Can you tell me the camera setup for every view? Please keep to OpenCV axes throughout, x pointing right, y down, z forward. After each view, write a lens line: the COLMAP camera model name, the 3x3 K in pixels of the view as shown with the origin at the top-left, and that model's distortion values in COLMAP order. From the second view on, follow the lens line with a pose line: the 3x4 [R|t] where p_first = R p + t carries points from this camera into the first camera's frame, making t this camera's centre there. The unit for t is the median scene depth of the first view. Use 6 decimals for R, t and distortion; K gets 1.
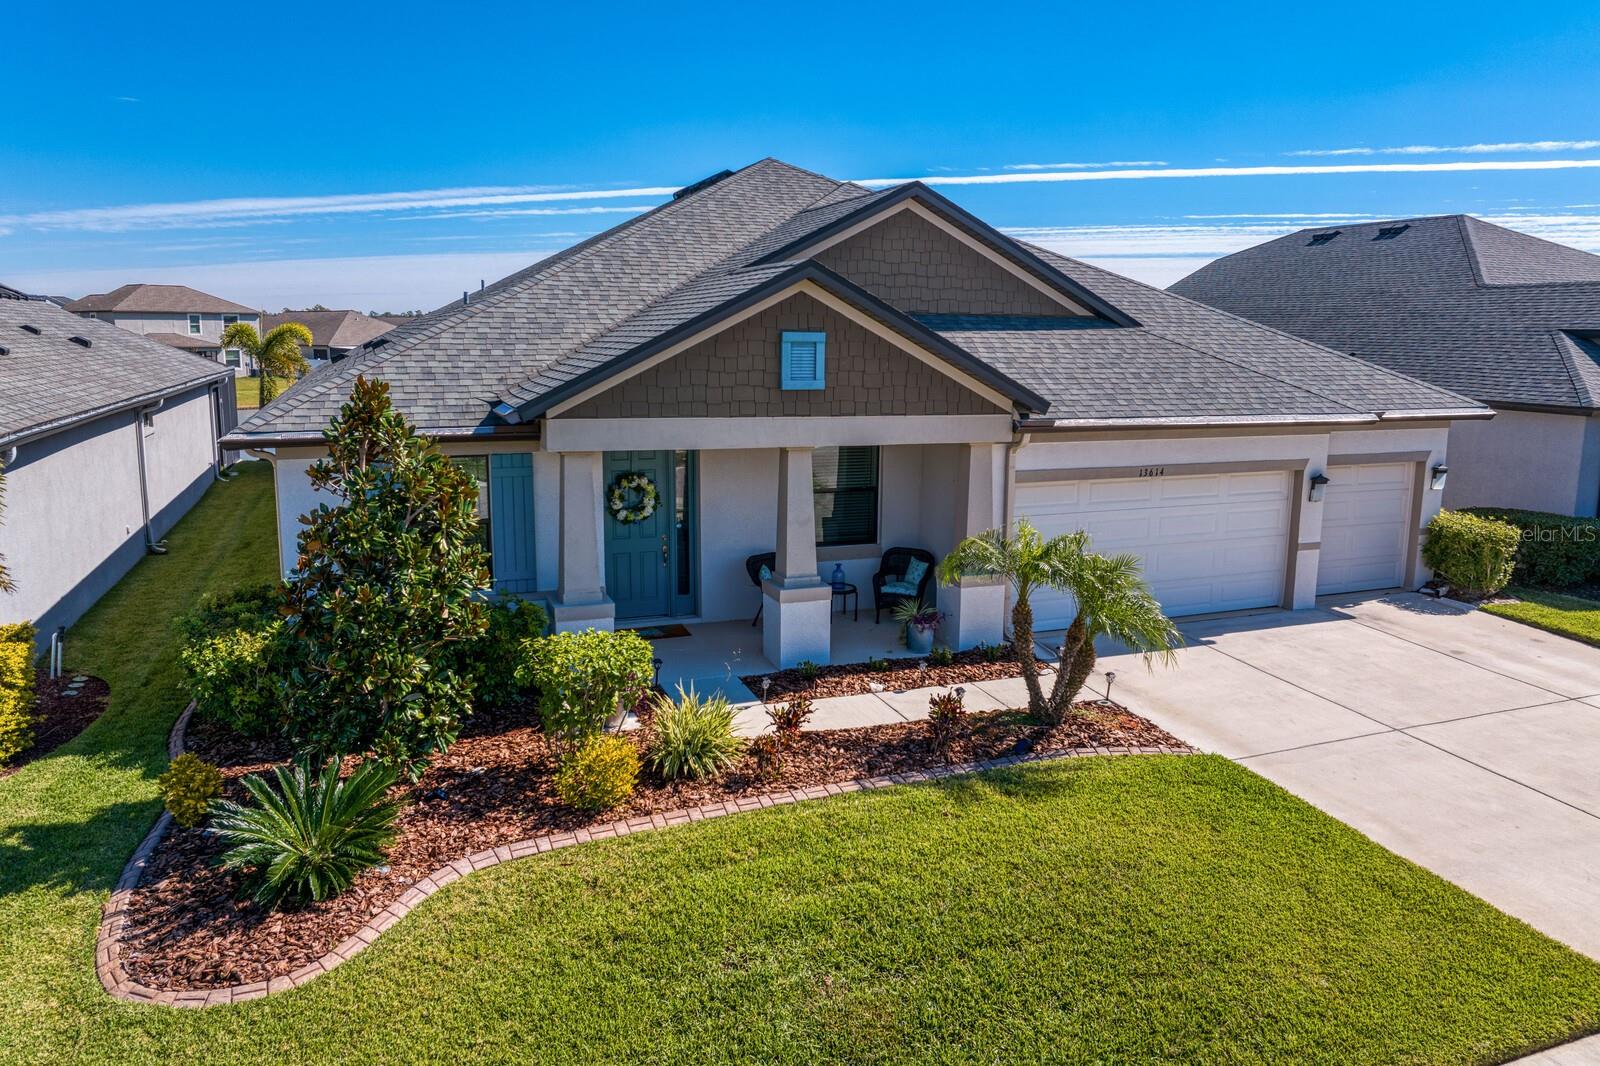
lens RADIAL K [[1132.9, 0, 800.0], [0, 1132.9, 533.0], [0, 0, 1]] dist [-0.041933, 0.007225]
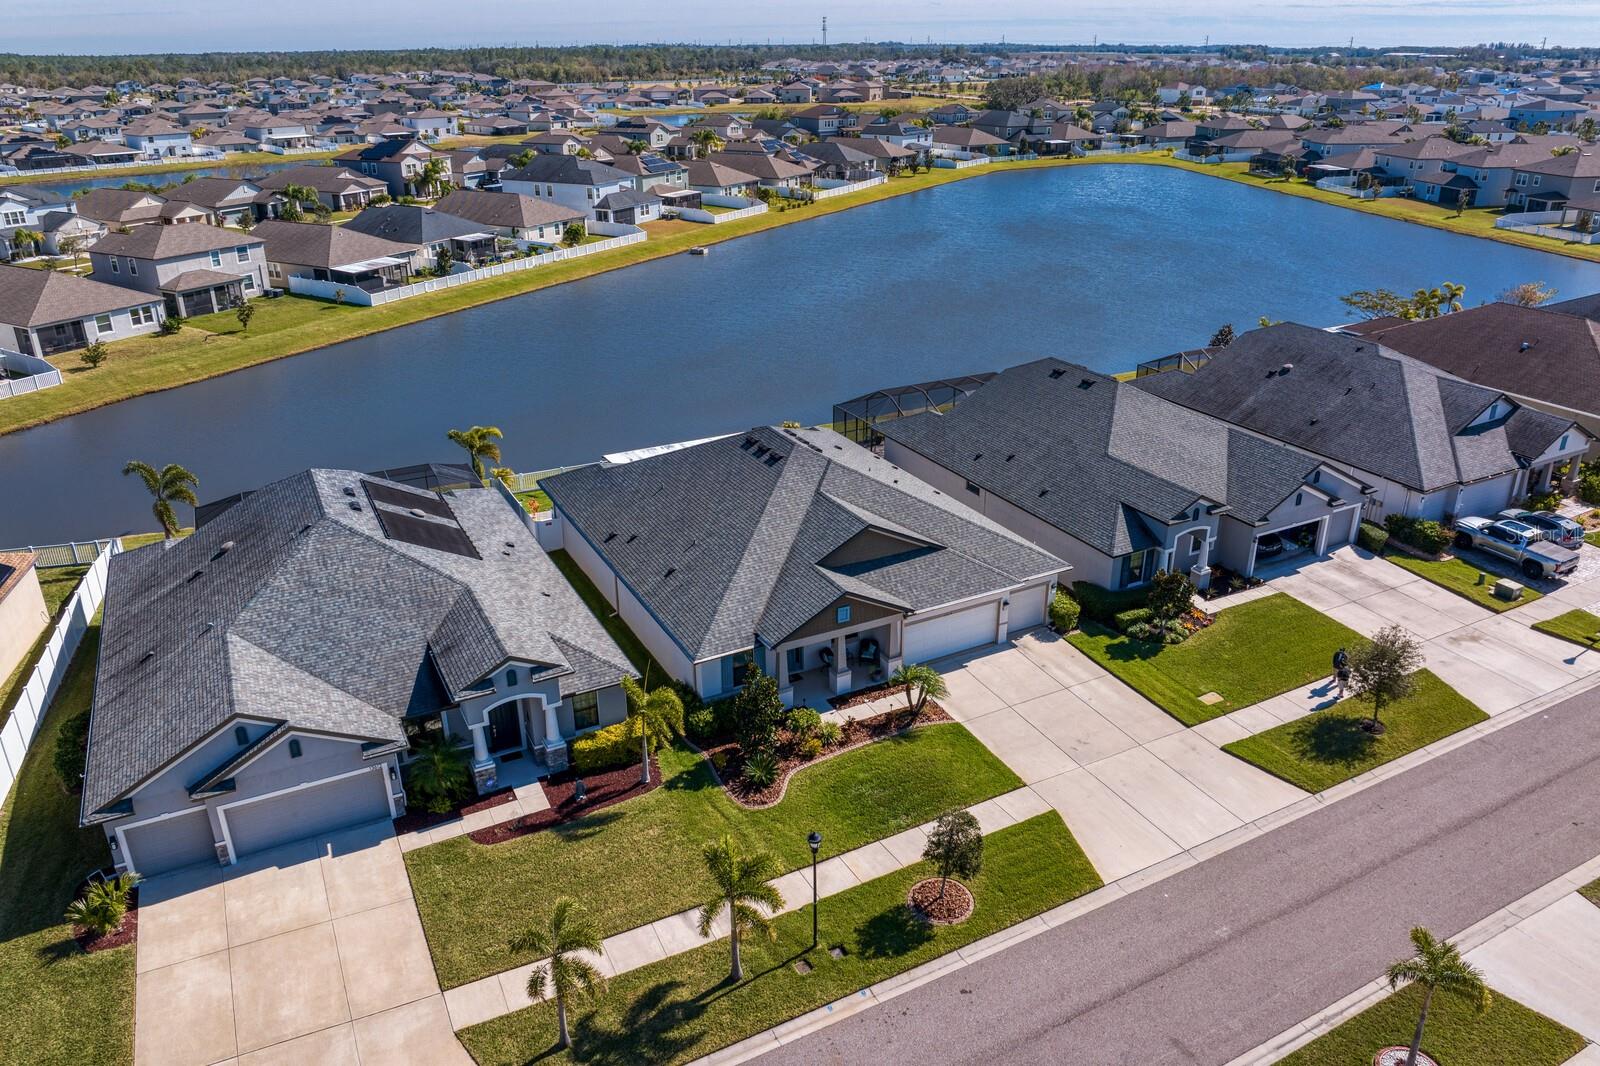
lens RADIAL K [[1114.1, 0, 800.0], [0, 1114.1, 533.0], [0, 0, 1]] dist [-0.038988, 0.000174]
pose [[0.992839, -0.057838, 0.104526, -0.463475], [0.032857, 0.973444, 0.226553, -1.149236], [-0.114853, -0.221497, 0.968374, -2.174136]]
